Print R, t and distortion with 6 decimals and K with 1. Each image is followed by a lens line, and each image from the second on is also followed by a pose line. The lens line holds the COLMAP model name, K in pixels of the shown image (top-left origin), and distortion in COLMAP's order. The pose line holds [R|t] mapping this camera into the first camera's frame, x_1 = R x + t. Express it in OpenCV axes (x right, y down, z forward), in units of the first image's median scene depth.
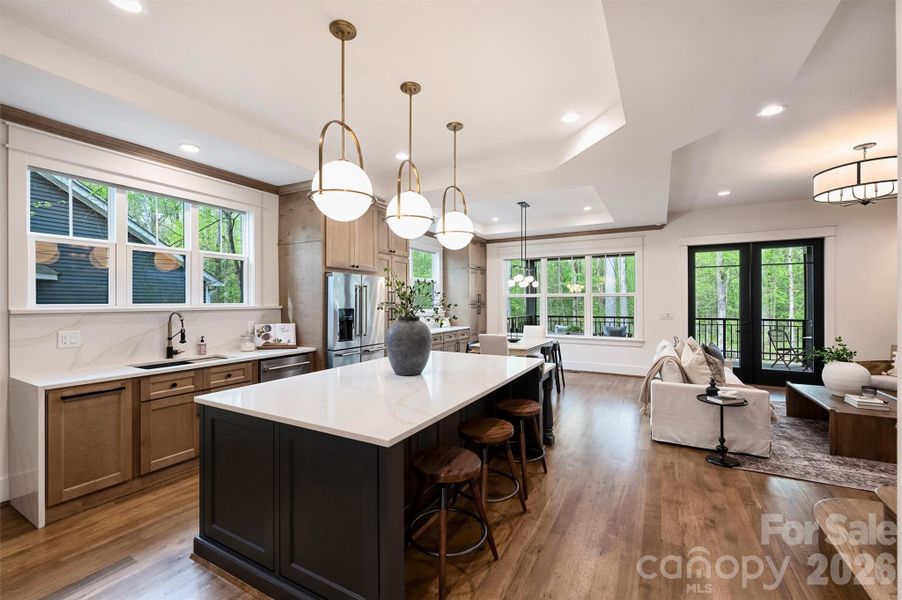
lens RADIAL K [[376.0, 0, 451.7], [0, 376.0, 300.9], [0, 0, 1]] dist [0.003468, -0.000051]
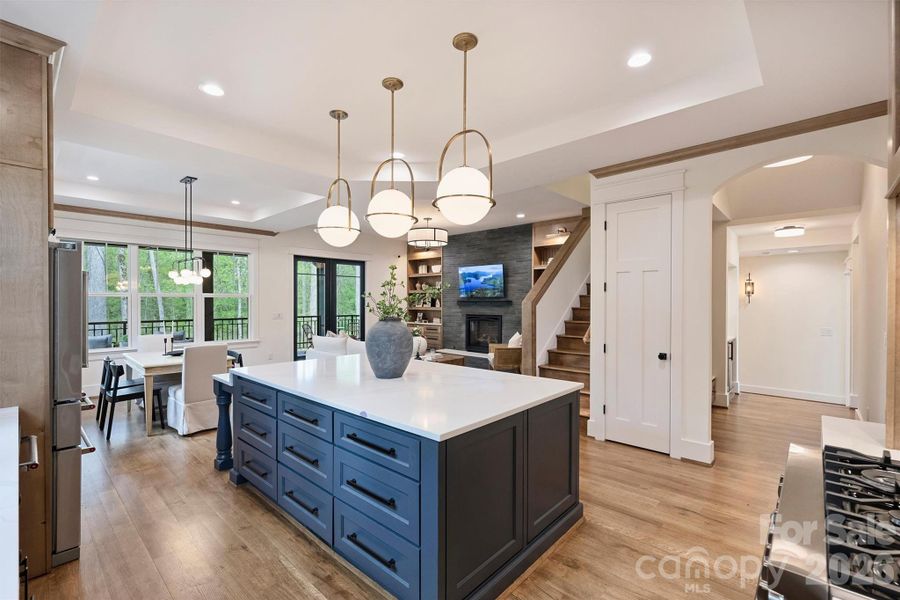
lens RADIAL K [[395.0, 0, 446.2], [0, 395.0, 305.0], [0, 0, 1]] dist [-0.000378, -0.000004]
pose [[0.245747, -0.006022, 0.969315, -0.497166], [-0.000239, 0.999980, 0.006273, 0.001021], [-0.969334, -0.001773, 0.245741, 0.283560]]
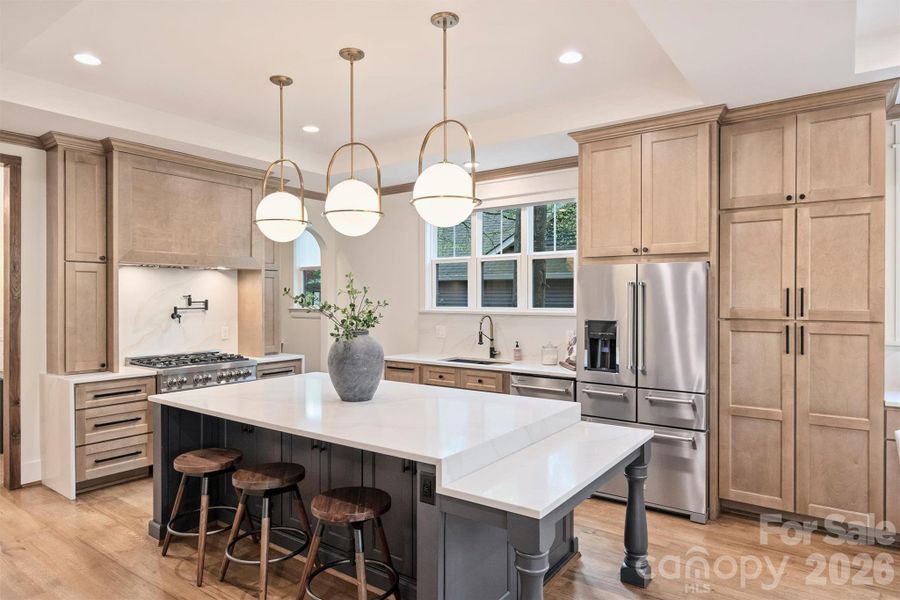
lens RADIAL K [[546.2, 0, 450.0], [0, 546.2, 300.0], [0, 0, 1]] dist [-0.004073, -0.001994]
pose [[-0.128180, 0.007750, -0.991721, 0.495466], [0.002506, 0.999969, 0.007490, -0.016314], [0.991748, -0.001525, -0.128196, 0.638184]]
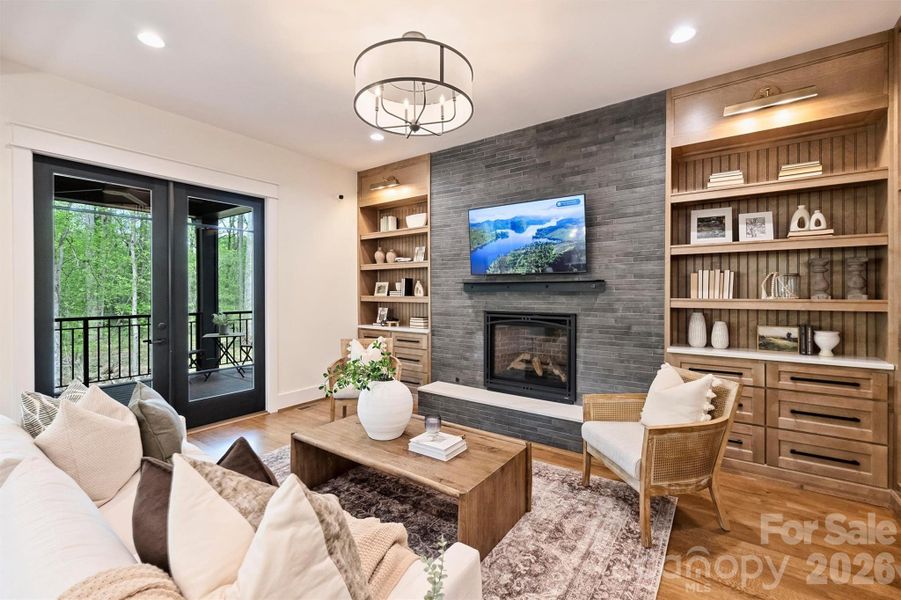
lens RADIAL K [[392.0, 0, 449.5], [0, 392.0, 293.2], [0, 0, 1]] dist [0.000193, 0.000045]
pose [[0.124618, -0.002203, 0.992202, 0.290605], [0.001864, 0.999996, 0.001986, 0.012200], [-0.992203, 0.001602, 0.124622, 0.560480]]
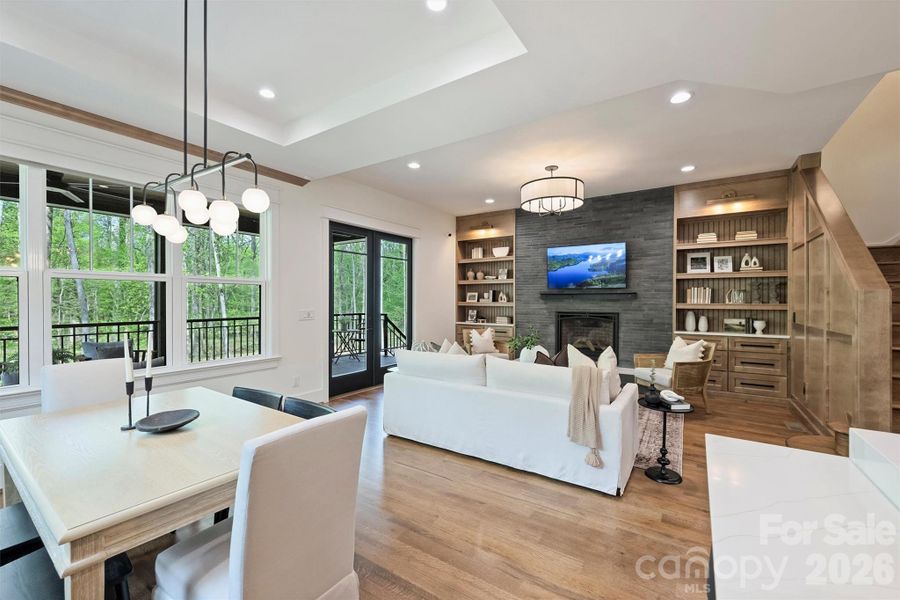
lens RADIAL K [[375.1, 0, 450.7], [0, 375.1, 300.9], [0, 0, 1]] dist [0.003468, -0.000051]
pose [[0.080853, -0.001022, 0.996725, -0.096371], [-0.000908, 0.999999, 0.001099, 0.014653], [-0.996726, -0.000994, 0.080852, 0.801369]]
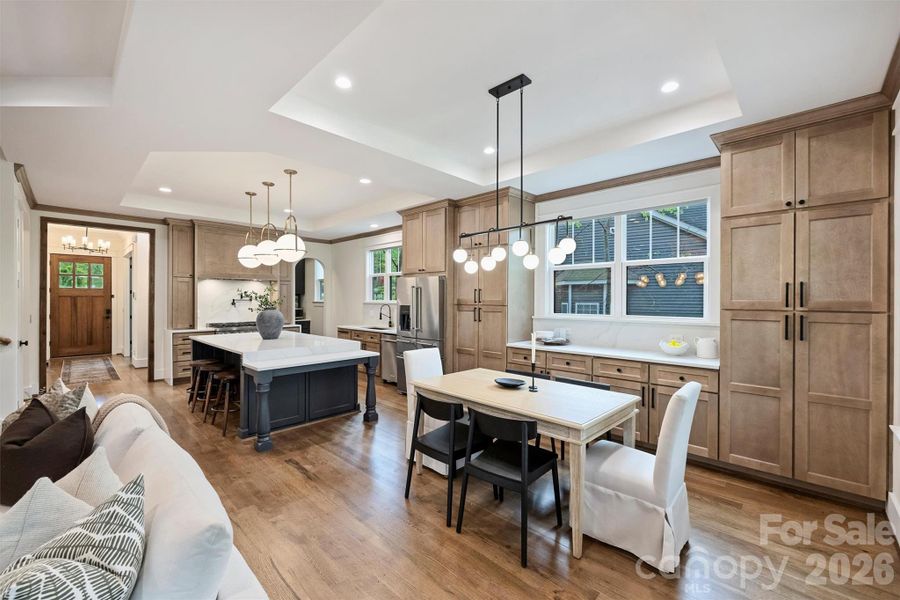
lens RADIAL K [[375.1, 0, 450.7], [0, 375.1, 300.9], [0, 0, 1]] dist [0.003468, -0.000051]
pose [[-0.266175, 0.007146, -0.963898, 0.673586], [-0.000743, 0.999971, 0.007619, -0.003612], [0.963924, 0.002744, -0.266162, 1.101858]]
